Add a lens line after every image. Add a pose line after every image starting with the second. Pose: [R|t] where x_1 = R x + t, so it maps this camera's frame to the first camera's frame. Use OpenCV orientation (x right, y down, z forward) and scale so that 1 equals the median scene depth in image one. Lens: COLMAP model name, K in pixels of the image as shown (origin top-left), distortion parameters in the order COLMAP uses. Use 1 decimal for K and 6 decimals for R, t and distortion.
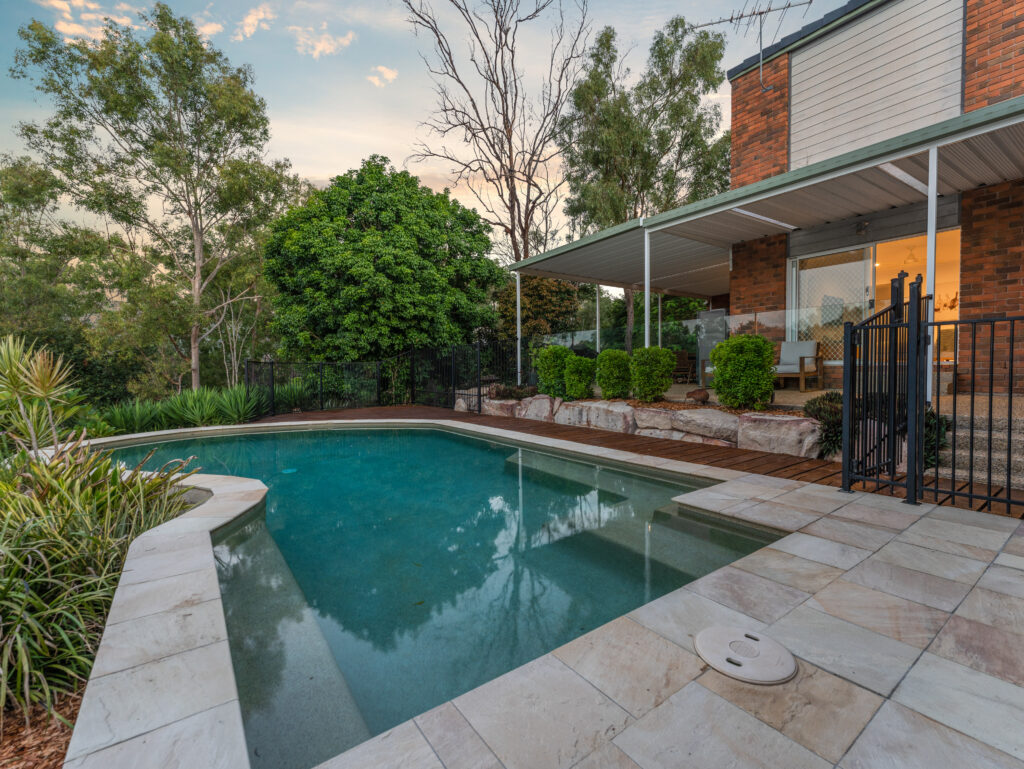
lens RADIAL K [[460.5, 0, 513.1], [0, 460.5, 384.1], [0, 0, 1]] dist [0.001435, -0.000123]
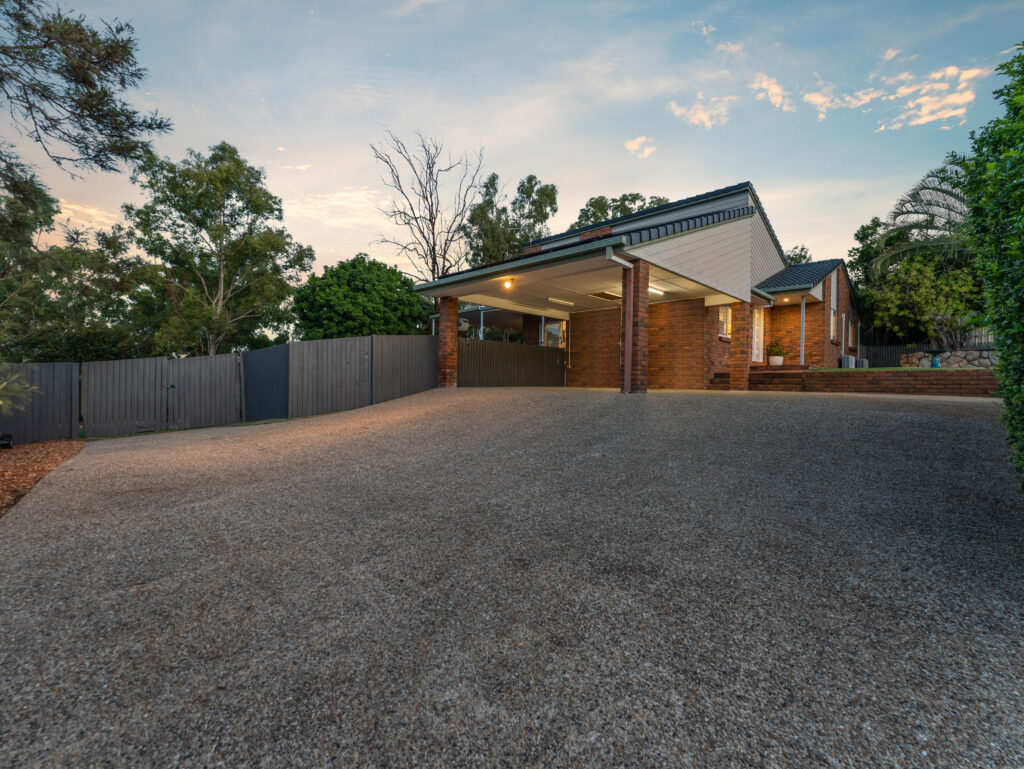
lens RADIAL K [[460.5, 0, 513.1], [0, 460.5, 384.1], [0, 0, 1]] dist [0.001435, -0.000123]
pose [[0.984069, 0.031982, 0.174886, 0.003238], [-0.025093, 0.998825, -0.041465, 0.078344], [-0.176006, 0.036416, 0.983715, -0.669683]]
